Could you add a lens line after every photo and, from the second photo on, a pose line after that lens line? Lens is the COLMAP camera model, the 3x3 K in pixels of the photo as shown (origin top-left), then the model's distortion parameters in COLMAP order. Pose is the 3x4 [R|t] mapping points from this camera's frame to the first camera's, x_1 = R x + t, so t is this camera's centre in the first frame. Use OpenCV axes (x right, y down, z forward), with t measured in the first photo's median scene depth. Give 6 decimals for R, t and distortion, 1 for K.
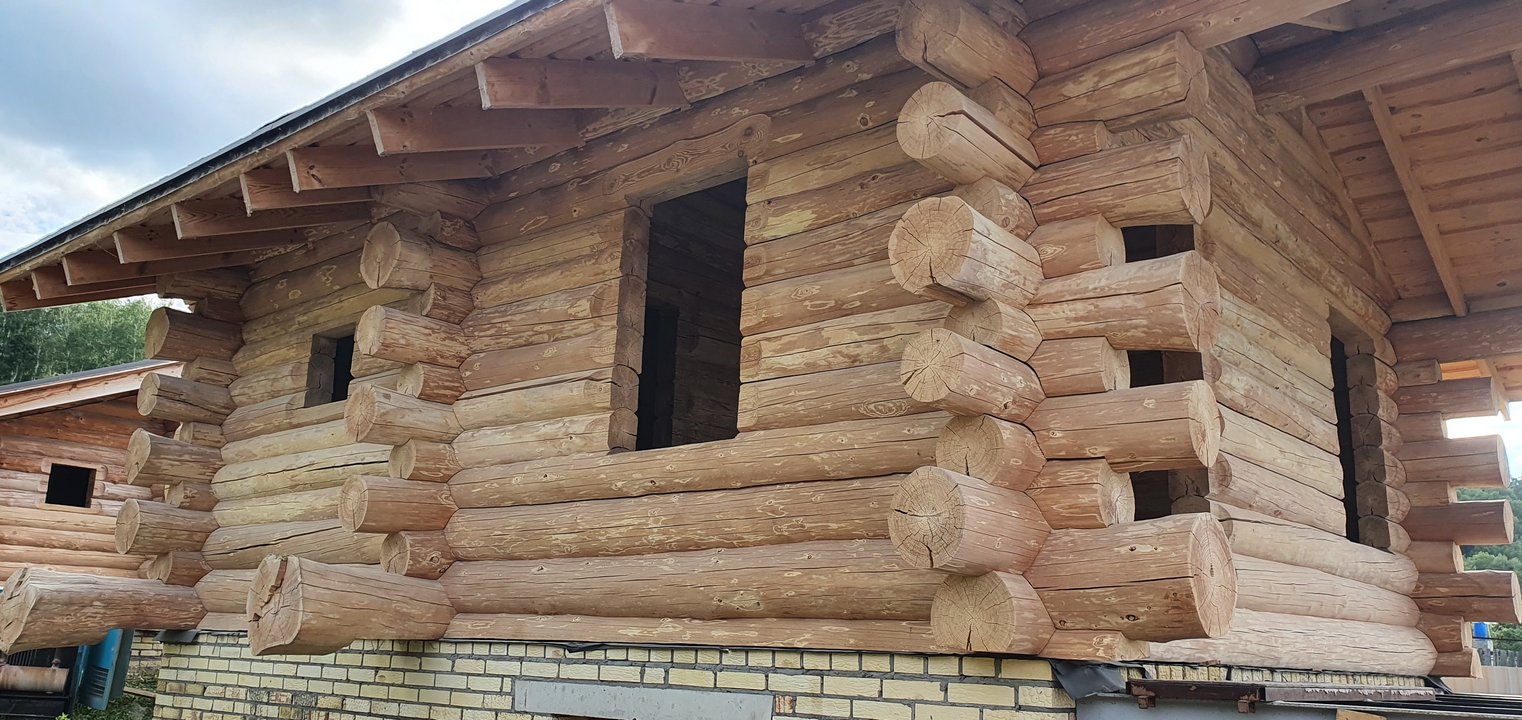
lens RADIAL K [[1161.5, 0, 749.4], [0, 1161.5, 353.4], [0, 0, 1]] dist [0.121502, -0.288432]
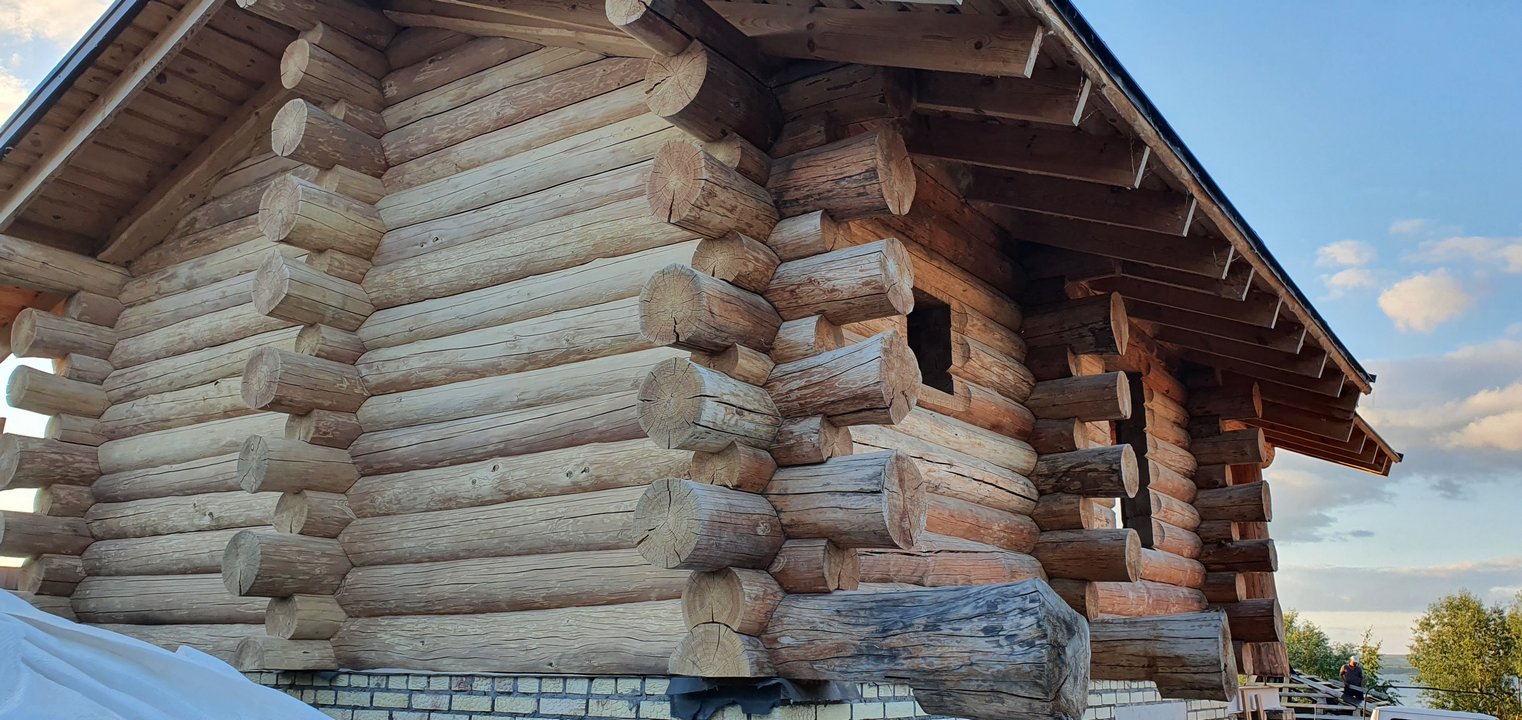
lens RADIAL K [[1191.1, 0, 733.6], [0, 1191.1, 358.9], [0, 0, 1]] dist [0.068841, -0.108182]
pose [[-0.087838, 0.217657, 0.972065, -1.506436], [-0.249500, 0.939924, -0.233006, 0.326370], [-0.964383, -0.262997, -0.028255, 1.526311]]
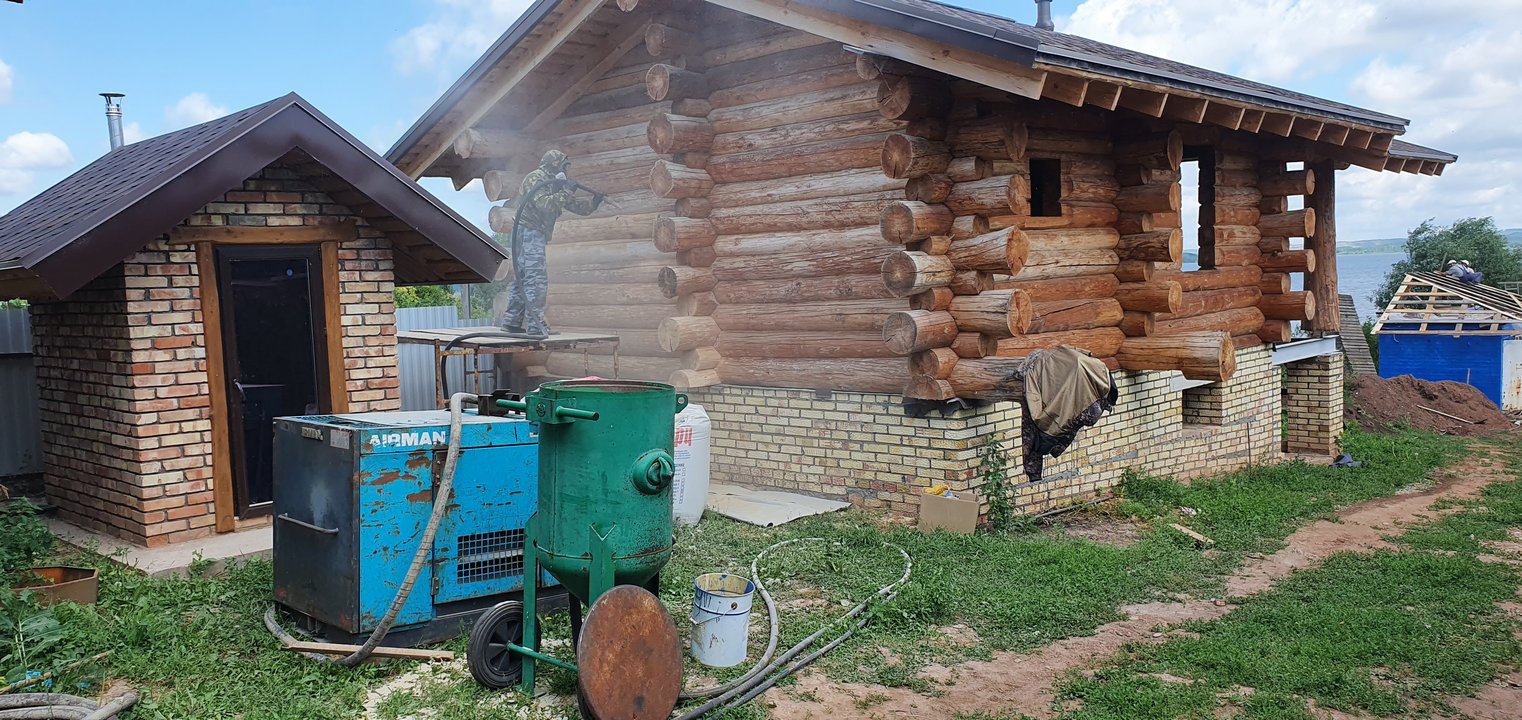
lens RADIAL K [[1167.8, 0, 724.9], [0, 1167.8, 364.6], [0, 0, 1]] dist [0.108456, -0.240553]
pose [[0.071509, -0.106008, 0.991791, -2.317045], [-0.198258, 0.972985, 0.118292, 0.161238], [-0.977538, -0.205090, 0.048561, 1.663690]]
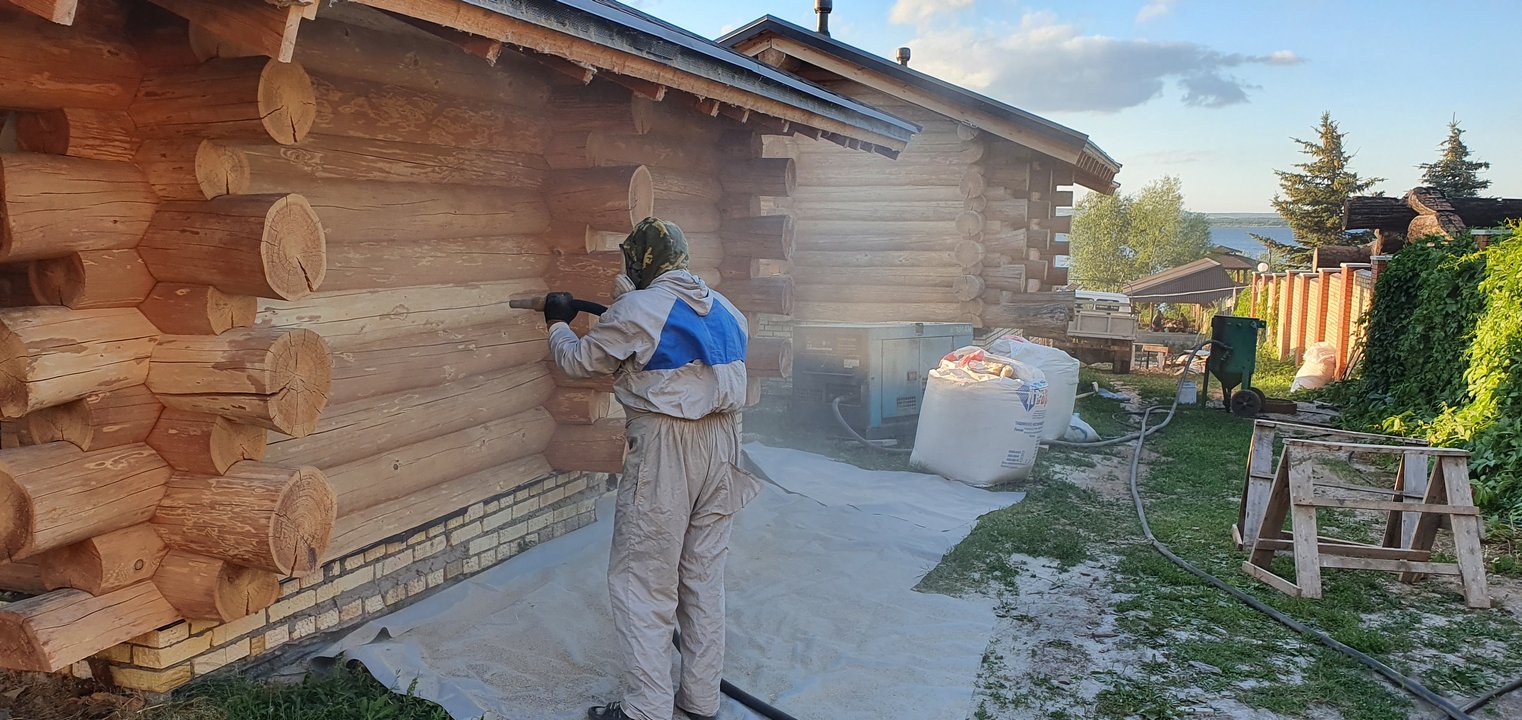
lens RADIAL K [[1160.1, 0, 761.0], [0, 1160.1, 360.0], [0, 0, 1]] dist [0.020490, -0.004061]
pose [[-0.339295, -0.138754, 0.930390, -3.041923], [-0.238905, 0.969343, 0.057439, 0.374848], [-0.909837, -0.202786, -0.362042, 2.850790]]
